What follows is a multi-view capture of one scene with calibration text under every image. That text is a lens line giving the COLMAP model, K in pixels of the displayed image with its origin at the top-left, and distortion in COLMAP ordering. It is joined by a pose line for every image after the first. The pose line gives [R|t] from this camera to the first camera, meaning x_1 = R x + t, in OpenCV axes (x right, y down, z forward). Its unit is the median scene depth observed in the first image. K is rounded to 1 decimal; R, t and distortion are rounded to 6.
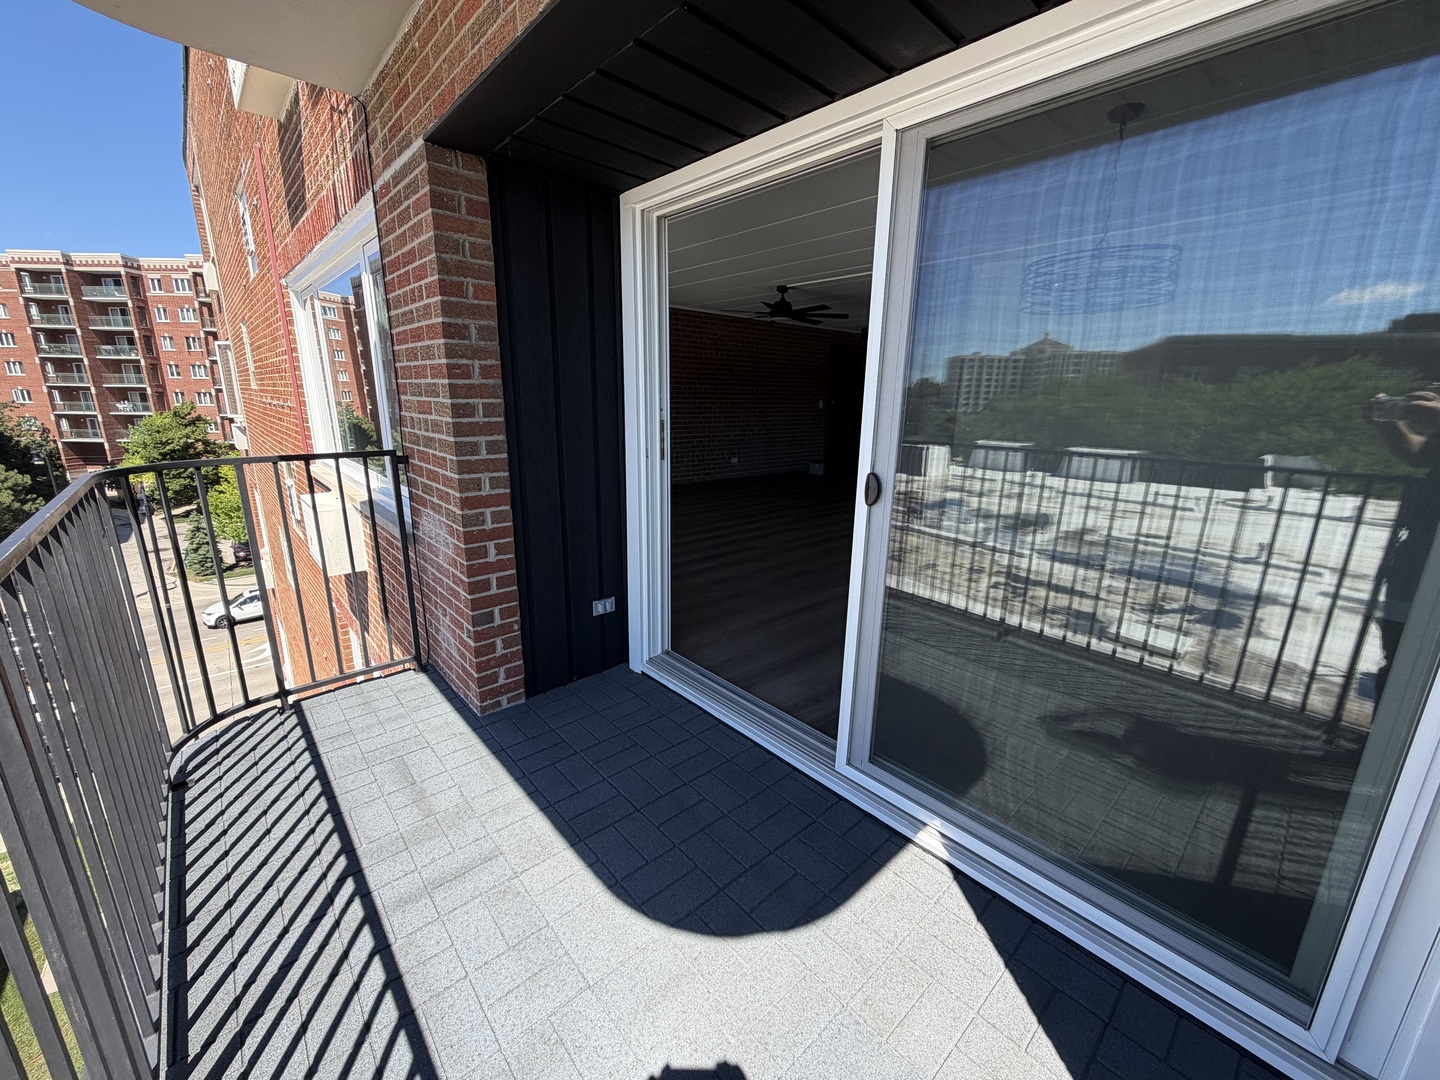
lens RADIAL K [[573.9, 0, 715.4], [0, 573.9, 539.3], [0, 0, 1]] dist [-0.000423, 0.000070]
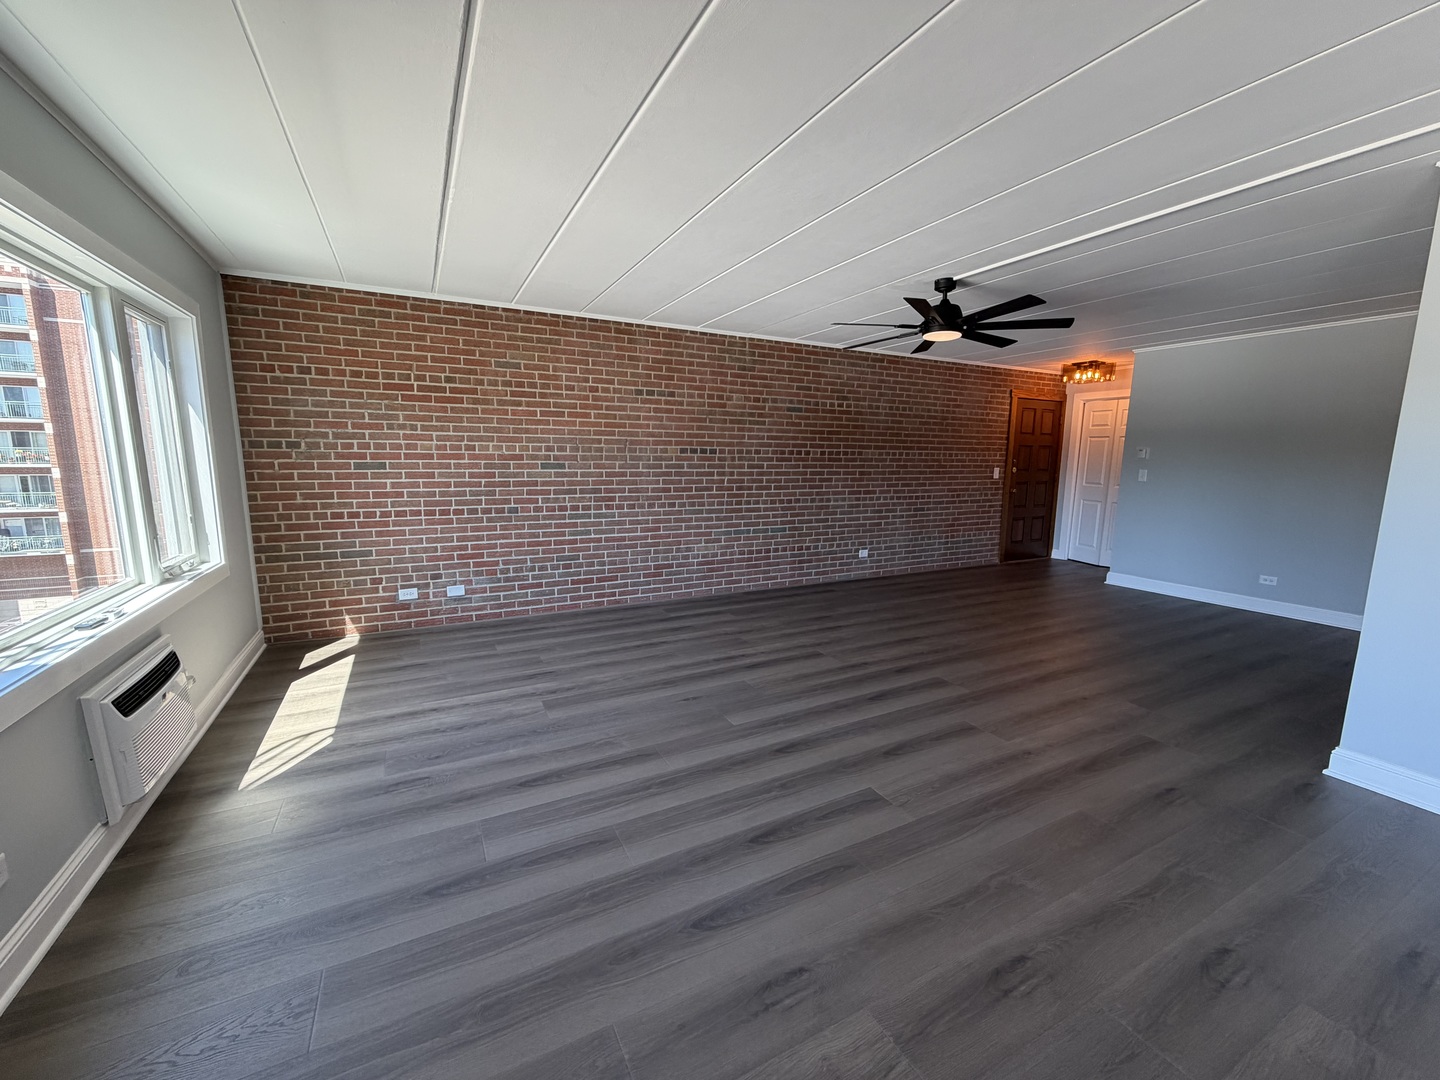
lens RADIAL K [[573.9, 0, 715.4], [0, 573.9, 539.3], [0, 0, 1]] dist [-0.000423, 0.000070]
pose [[0.969599, 0.027773, -0.243116, 0.030549], [-0.053224, 0.993688, -0.098752, -0.084629], [0.238839, 0.108689, 0.964957, 0.315197]]
